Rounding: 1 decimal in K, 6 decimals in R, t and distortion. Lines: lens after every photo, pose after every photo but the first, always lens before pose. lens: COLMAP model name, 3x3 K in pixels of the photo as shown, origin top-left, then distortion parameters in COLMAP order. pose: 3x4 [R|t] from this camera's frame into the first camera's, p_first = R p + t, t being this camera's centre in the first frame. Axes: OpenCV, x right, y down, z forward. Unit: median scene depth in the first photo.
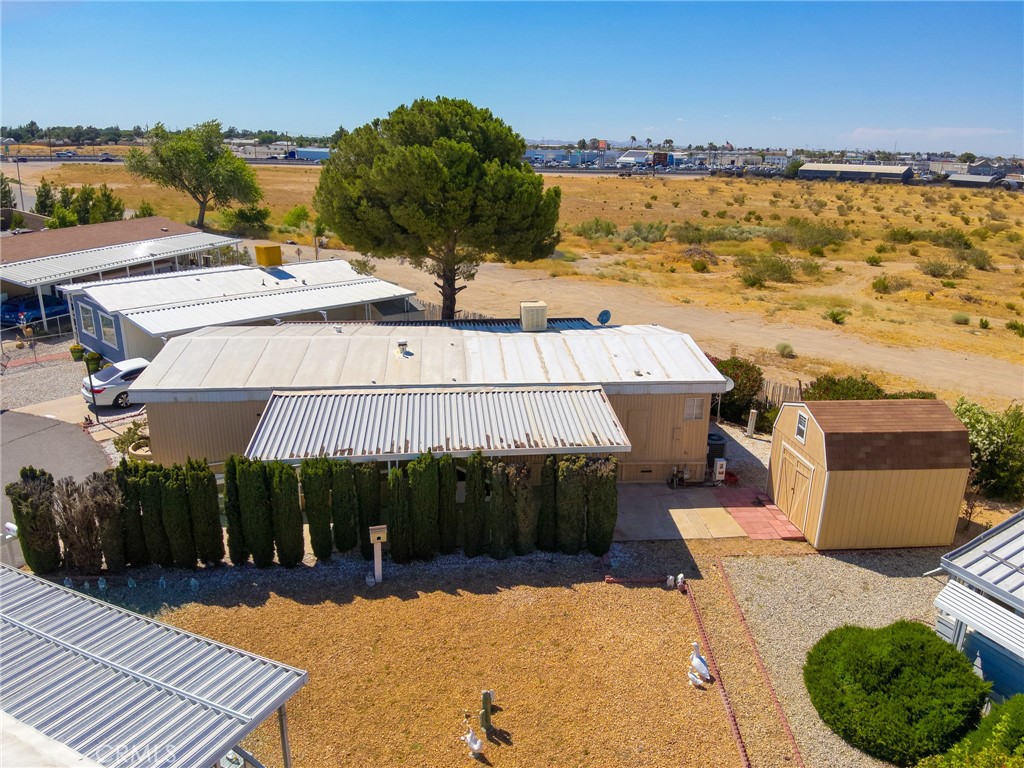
lens RADIAL K [[738.5, 0, 512.7], [0, 738.5, 380.4], [0, 0, 1]] dist [0.102205, -0.193470]
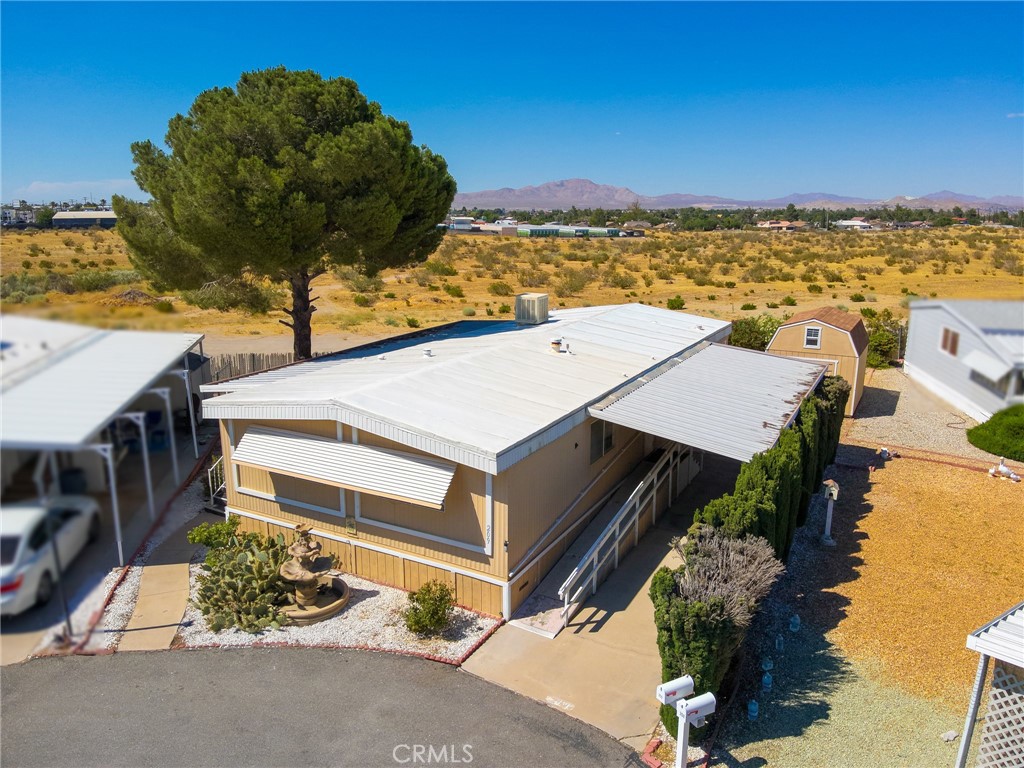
lens RADIAL K [[738.5, 0, 512.7], [0, 738.5, 380.4], [0, 0, 1]] dist [0.102205, -0.193470]
pose [[0.580001, -0.223467, 0.783365, -1.172632], [0.269776, 0.960065, 0.074131, -0.129548], [-0.768648, 0.168337, 0.617125, 0.669355]]
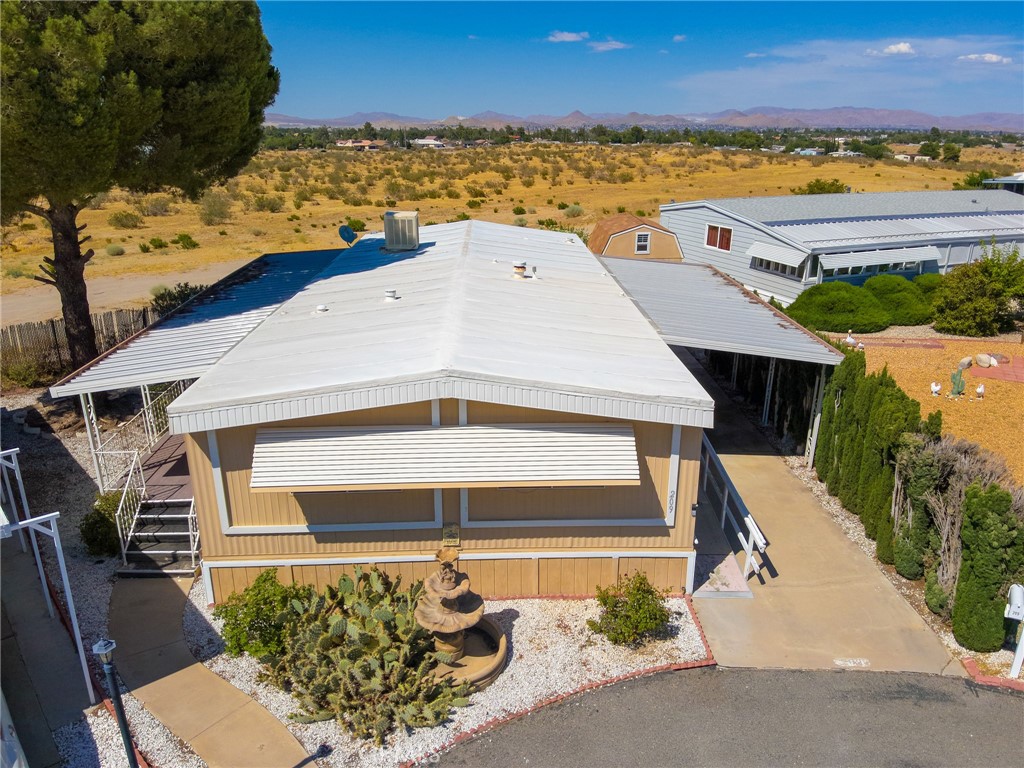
lens RADIAL K [[738.5, 0, 512.7], [0, 738.5, 380.4], [0, 0, 1]] dist [0.102205, -0.193470]
pose [[0.076005, -0.359295, 0.930124, -1.178291], [0.305514, 0.896348, 0.321282, -0.264463], [-0.949149, 0.259747, 0.177896, 1.195842]]
